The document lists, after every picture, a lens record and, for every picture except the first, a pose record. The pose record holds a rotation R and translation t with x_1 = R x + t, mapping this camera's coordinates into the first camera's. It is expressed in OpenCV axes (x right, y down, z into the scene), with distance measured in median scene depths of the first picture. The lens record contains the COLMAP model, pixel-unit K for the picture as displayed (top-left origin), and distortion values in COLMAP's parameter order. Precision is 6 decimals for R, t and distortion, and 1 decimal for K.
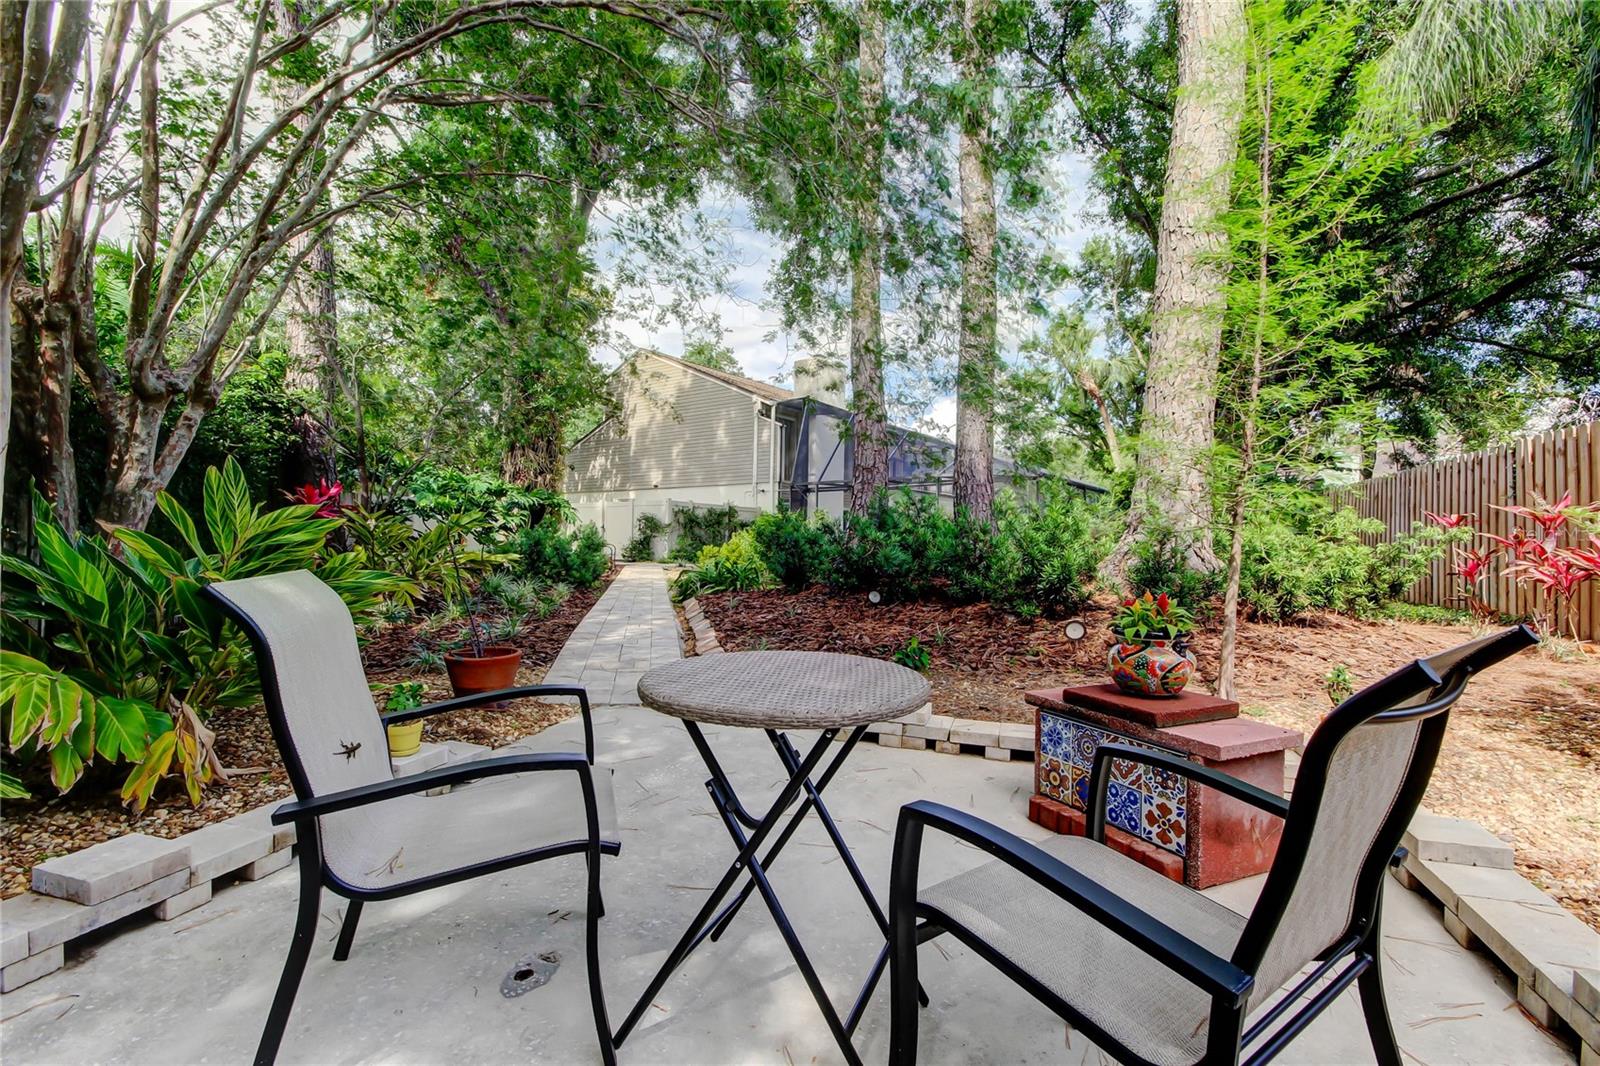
lens RADIAL K [[750.3, 0, 807.4], [0, 750.3, 542.6], [0, 0, 1]] dist [0.012820, -0.000035]
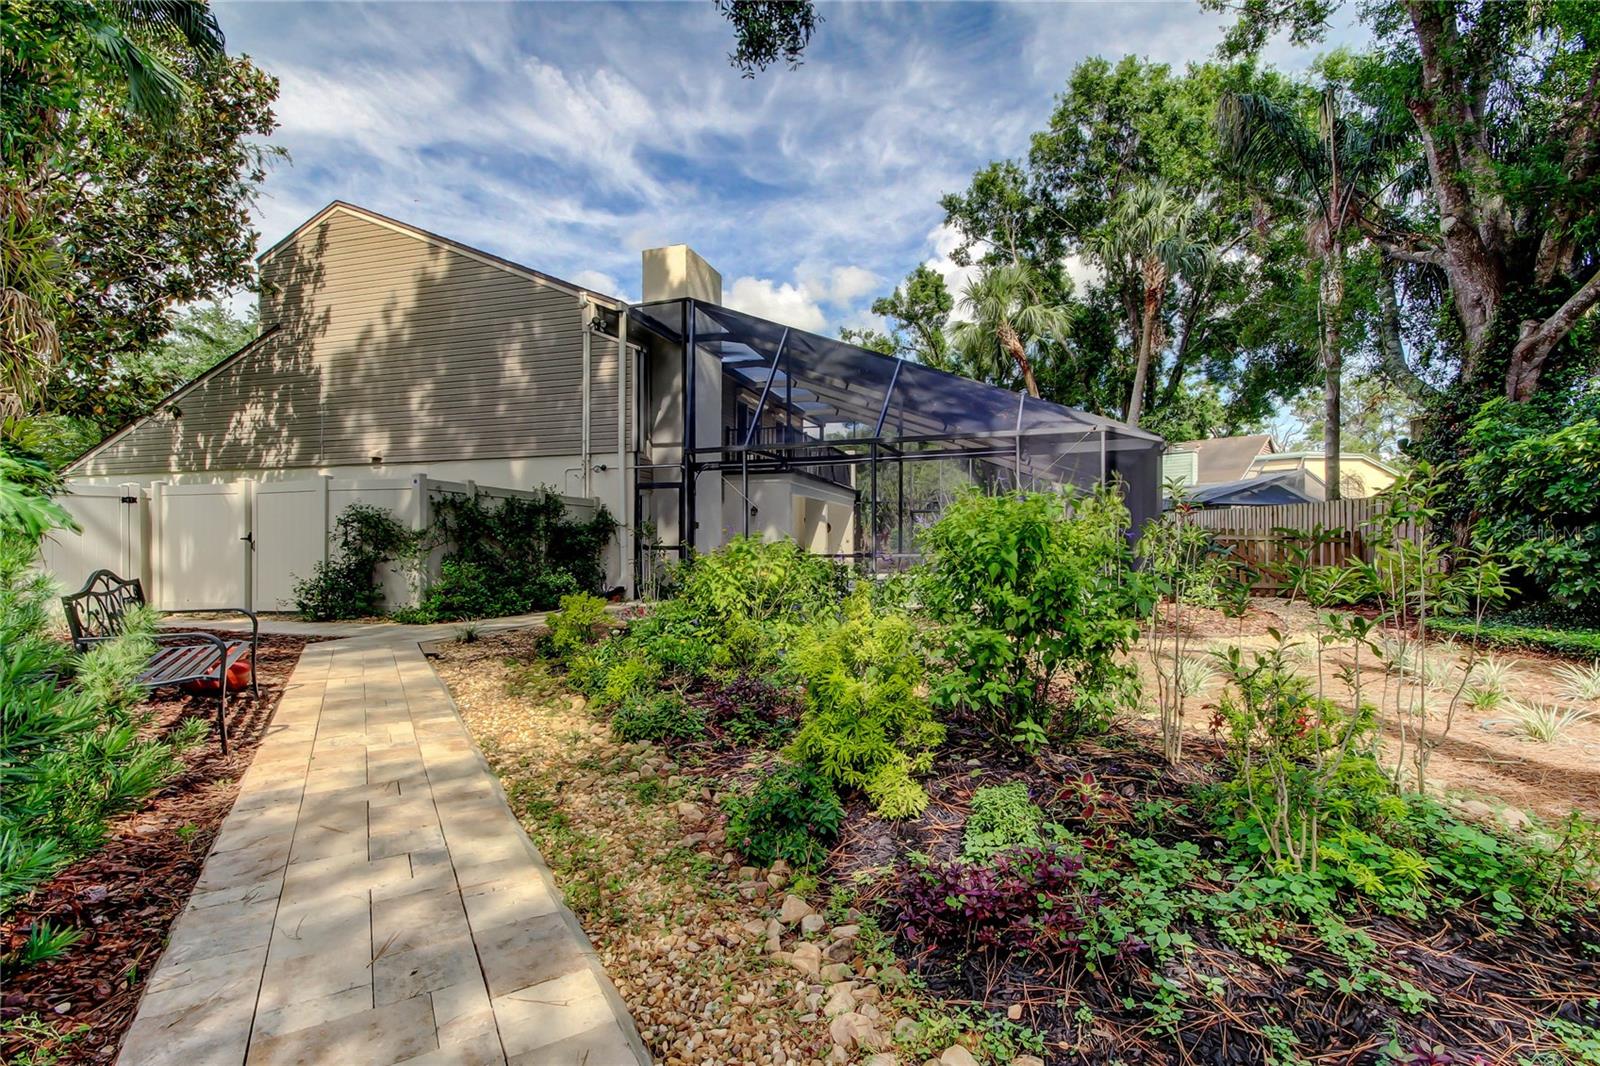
lens RADIAL K [[723.8, 0, 823.8], [0, 723.8, 549.9], [0, 0, 1]] dist [0.004788, 0.000008]
pose [[0.933461, -0.022142, 0.357994, -0.101173], [0.018402, 0.999735, 0.013851, -0.013073], [-0.358206, -0.006341, 0.933621, 0.446688]]
